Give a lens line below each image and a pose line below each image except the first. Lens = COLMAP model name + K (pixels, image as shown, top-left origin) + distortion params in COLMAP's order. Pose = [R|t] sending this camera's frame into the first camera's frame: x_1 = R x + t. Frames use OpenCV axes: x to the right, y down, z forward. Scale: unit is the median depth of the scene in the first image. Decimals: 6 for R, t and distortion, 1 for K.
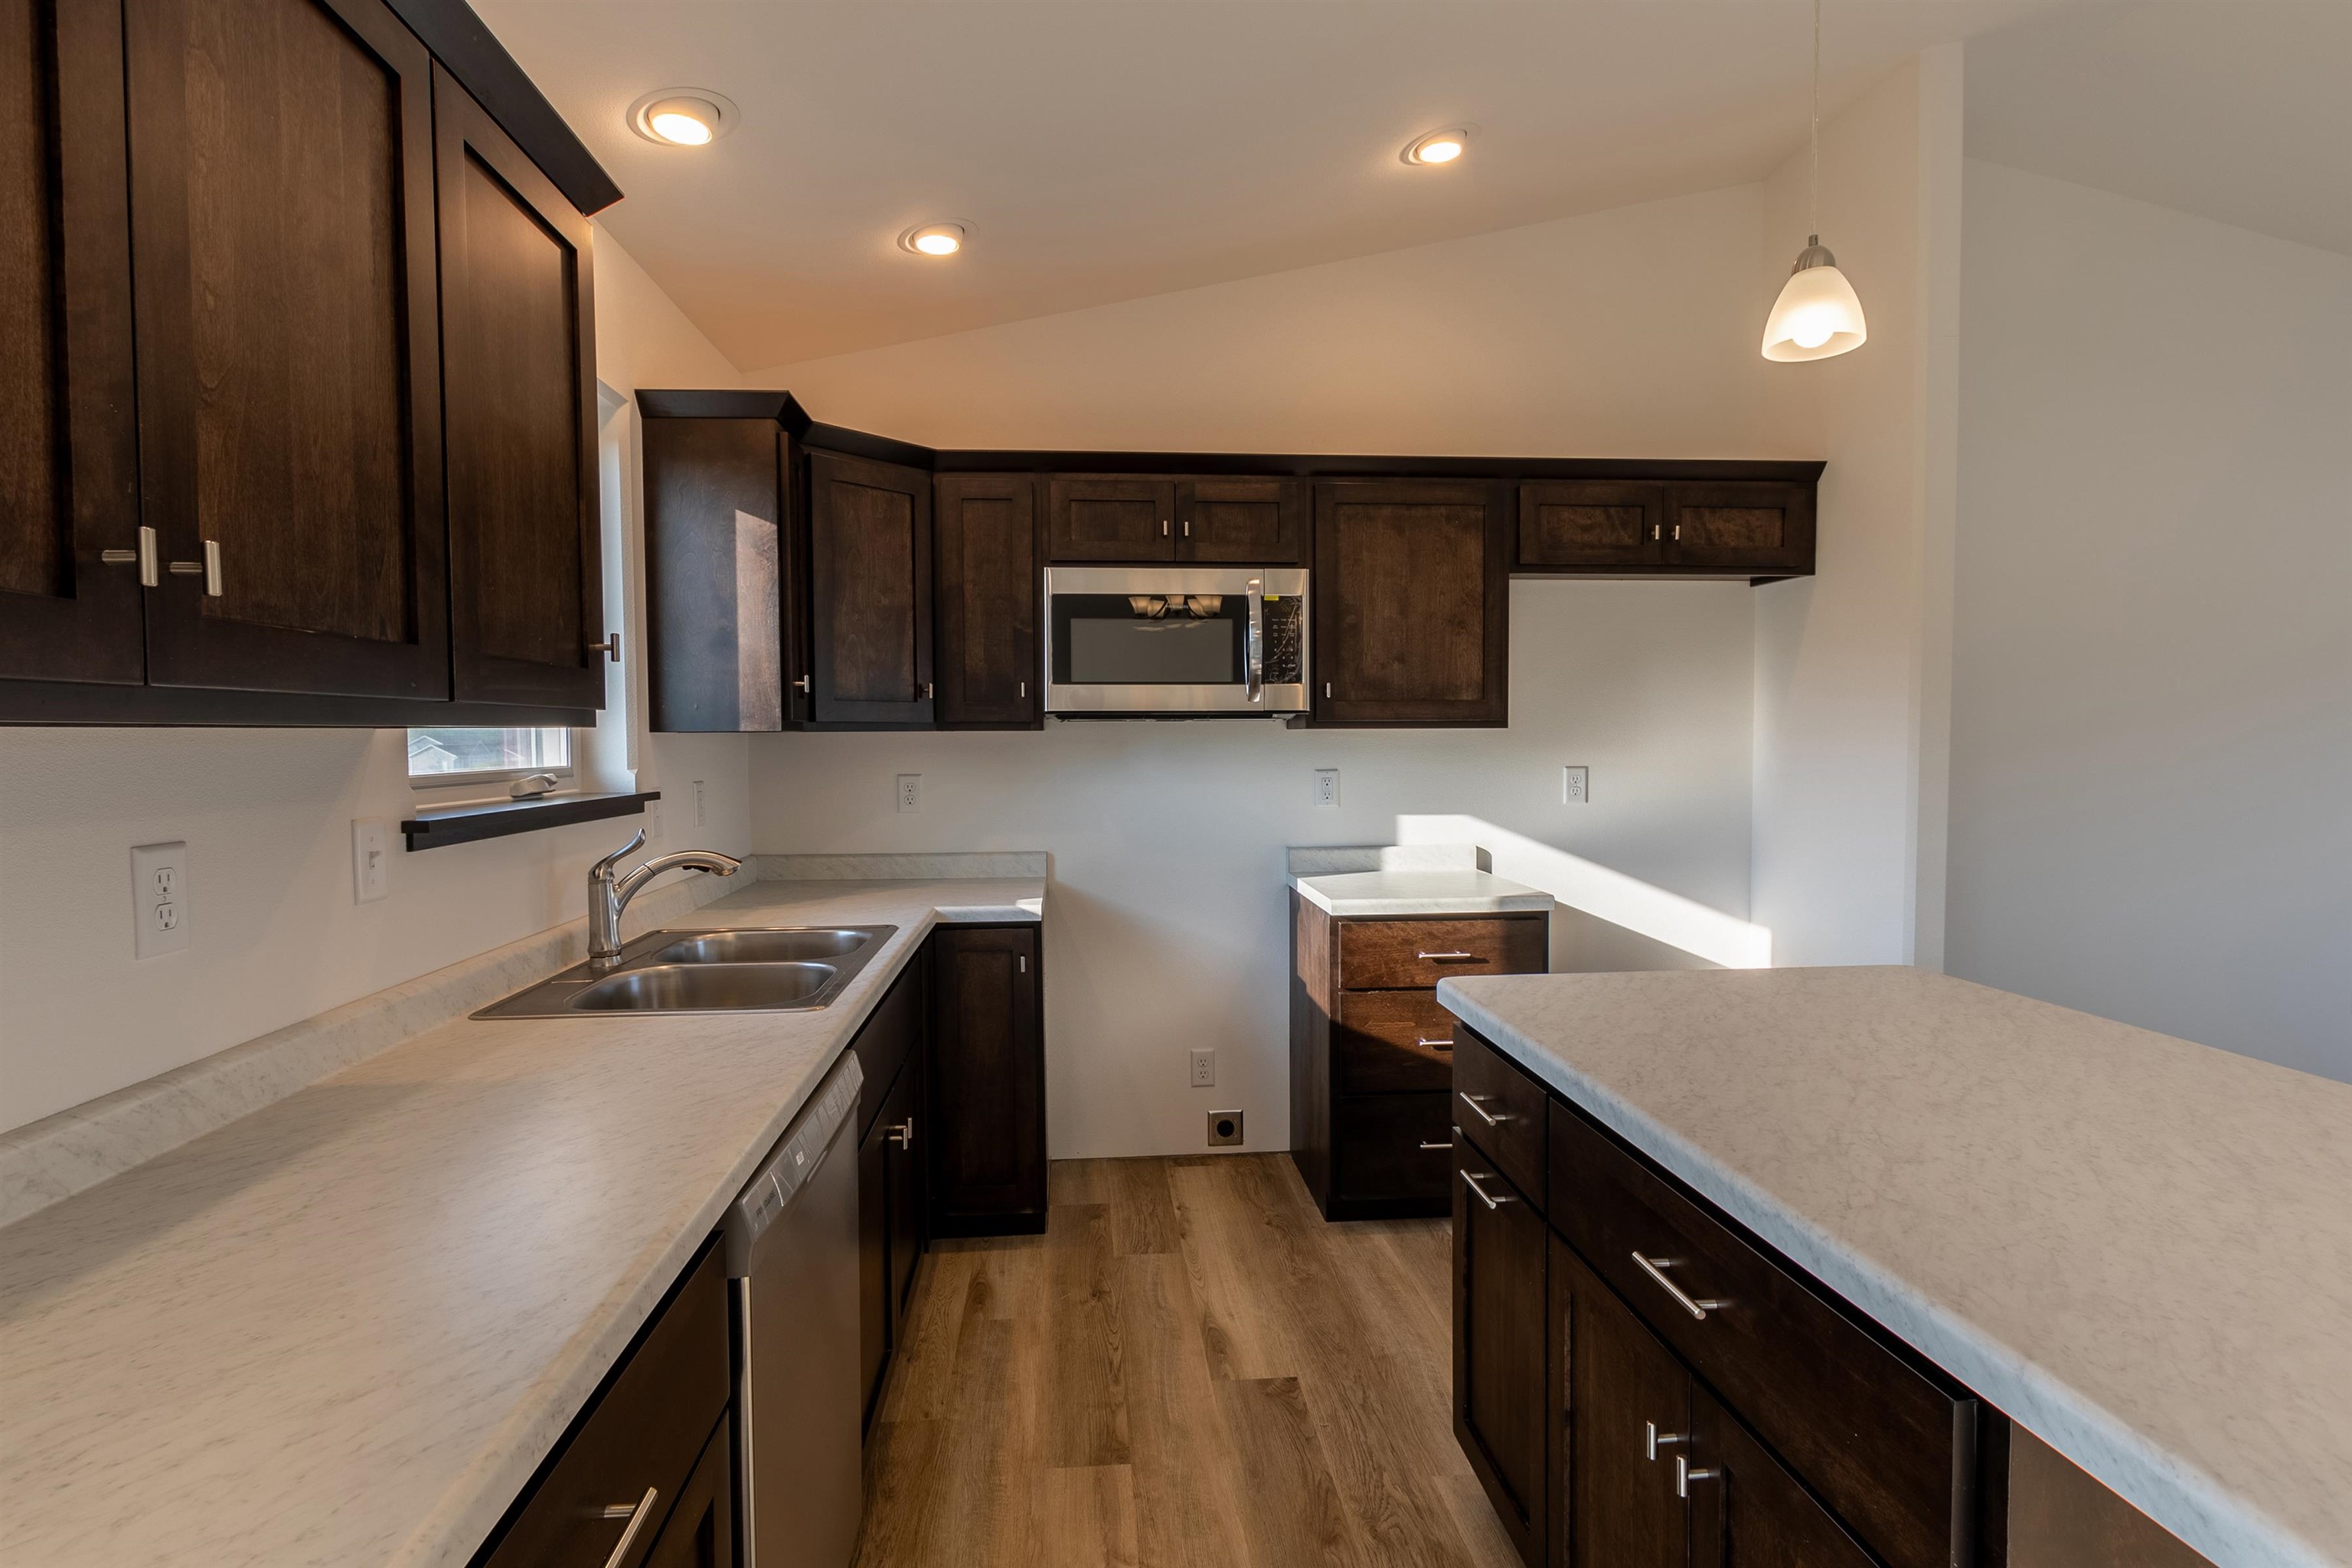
lens RADIAL K [[1278.2, 0, 1137.3], [0, 1278.2, 660.5], [0, 0, 1]] dist [0.002888, 0.001953]
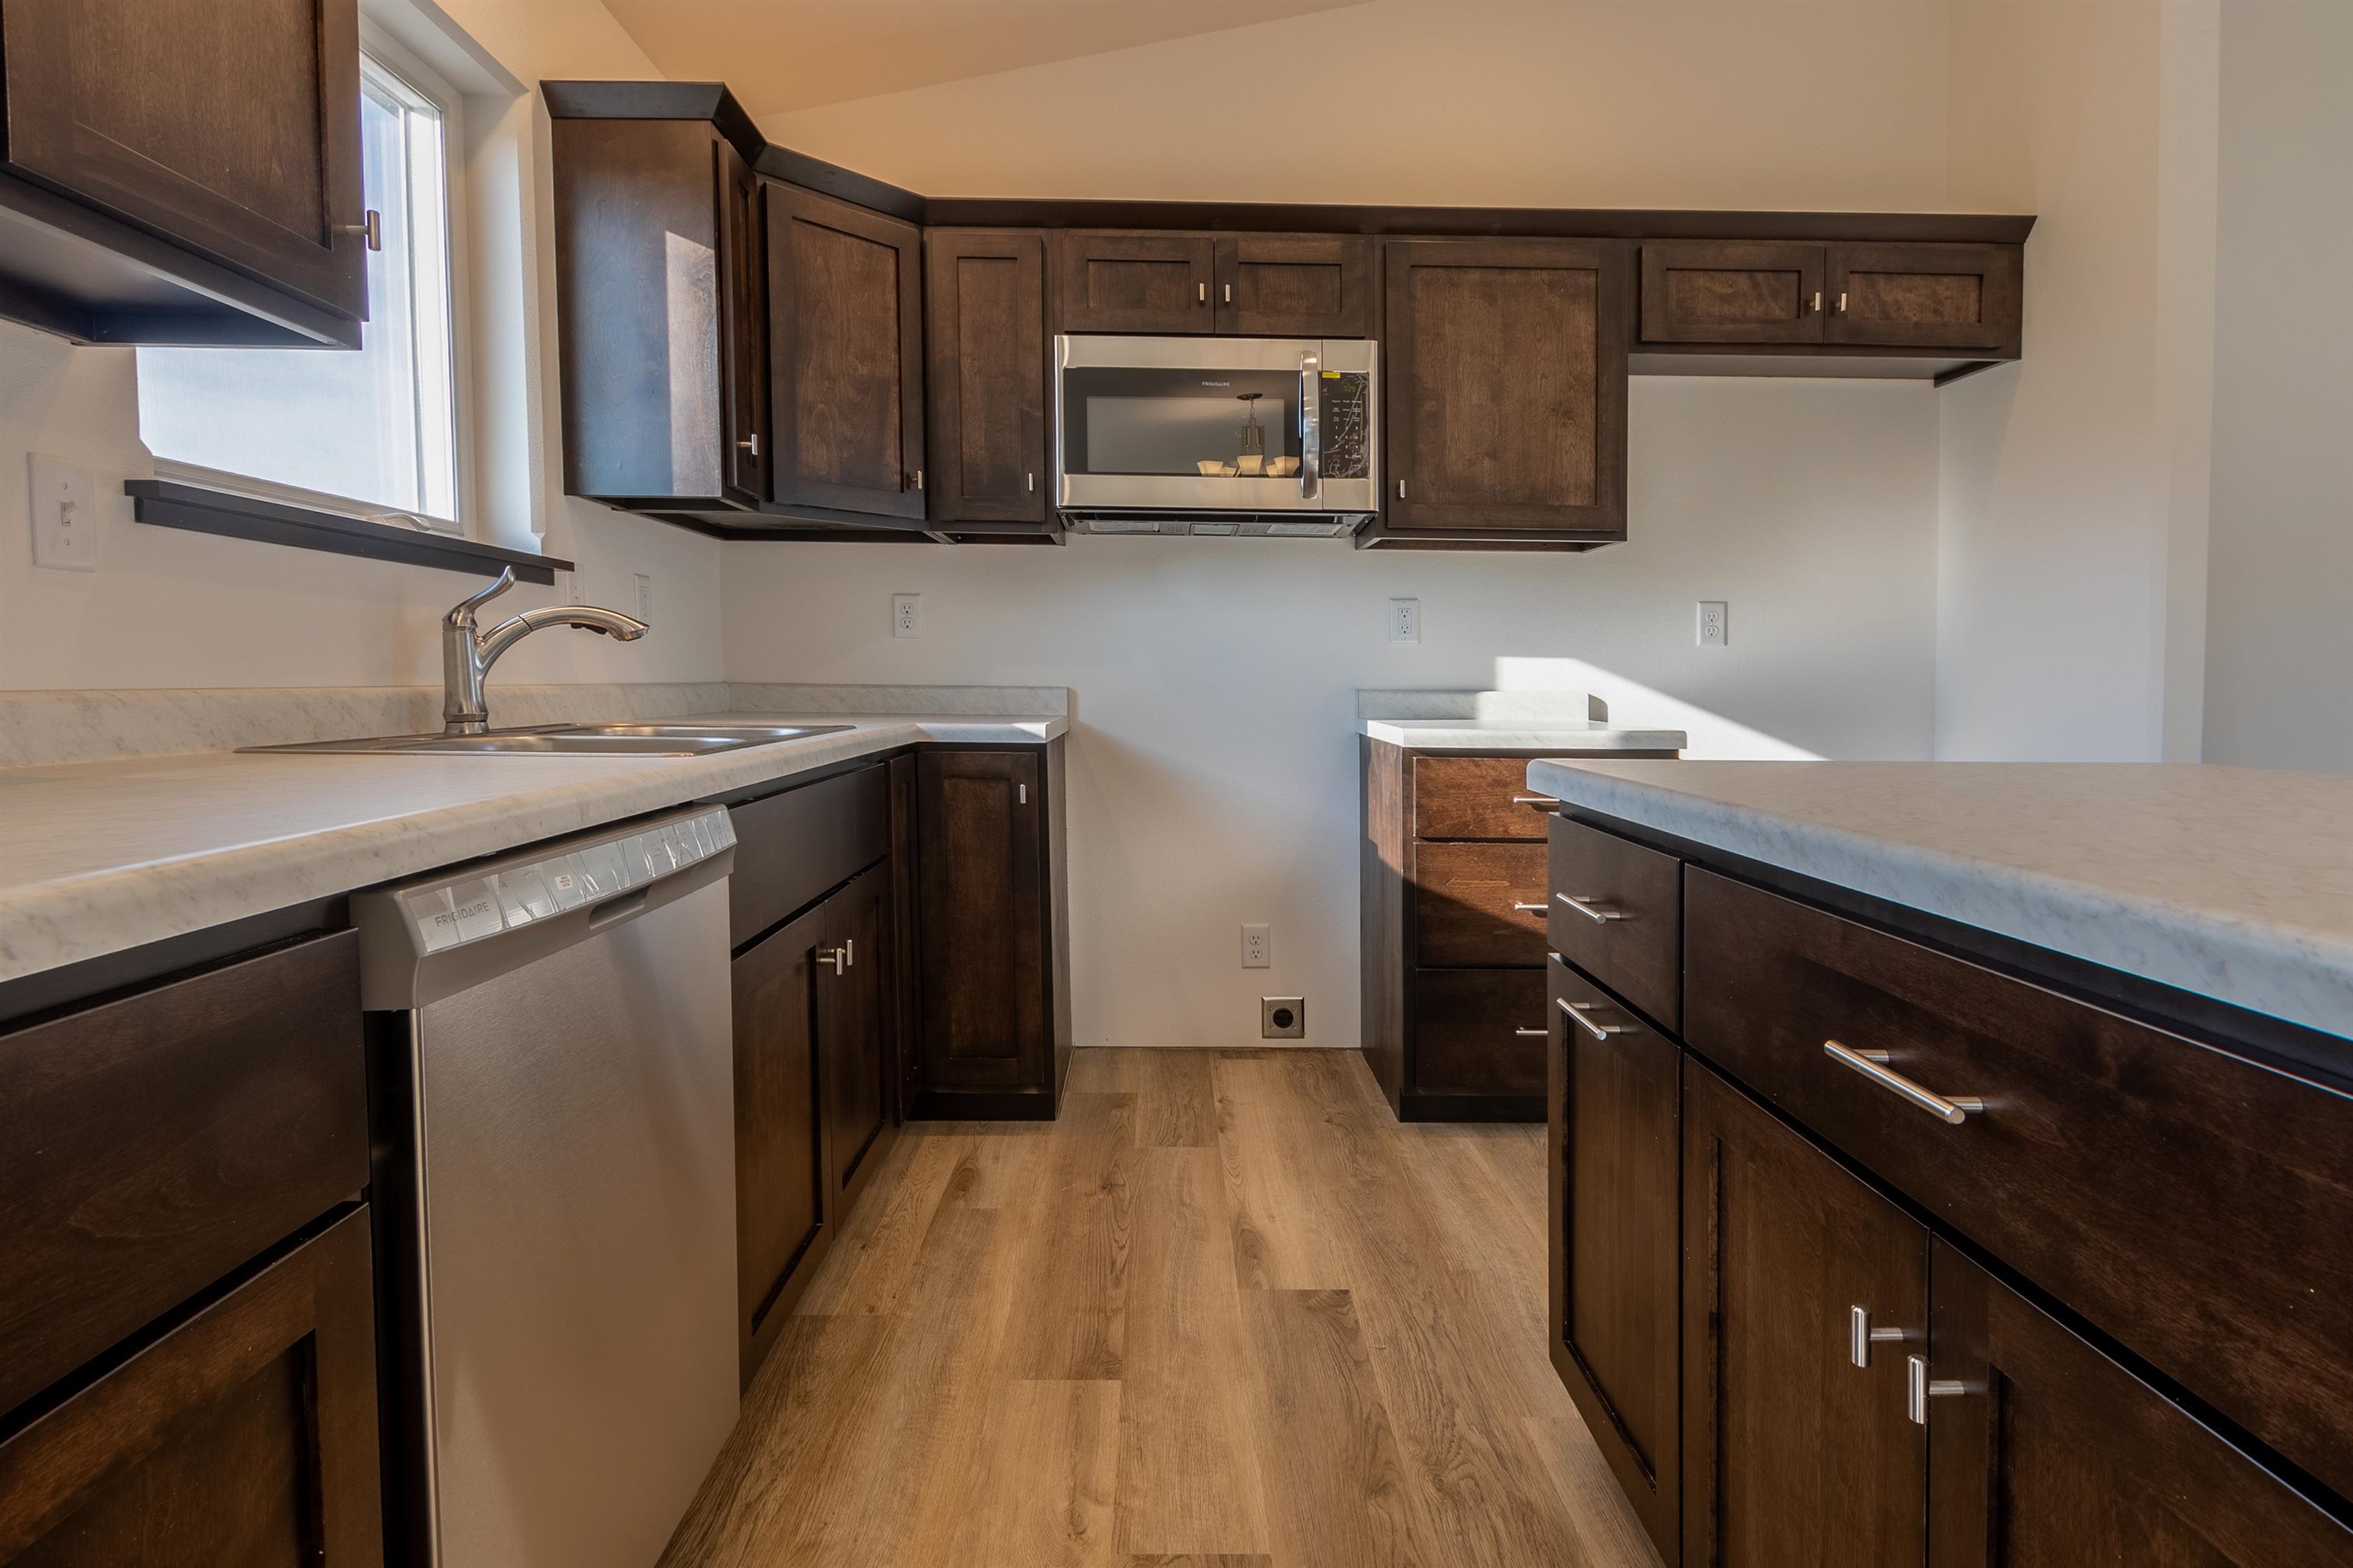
lens RADIAL K [[1272.5, 0, 1124.2], [0, 1272.5, 662.1], [0, 0, 1]] dist [0.004609, -0.001169]
pose [[0.995284, -0.005725, -0.096835, 0.055440], [0.007082, 0.999881, 0.013677, 0.137968], [0.096745, -0.014299, 0.995206, 0.180762]]
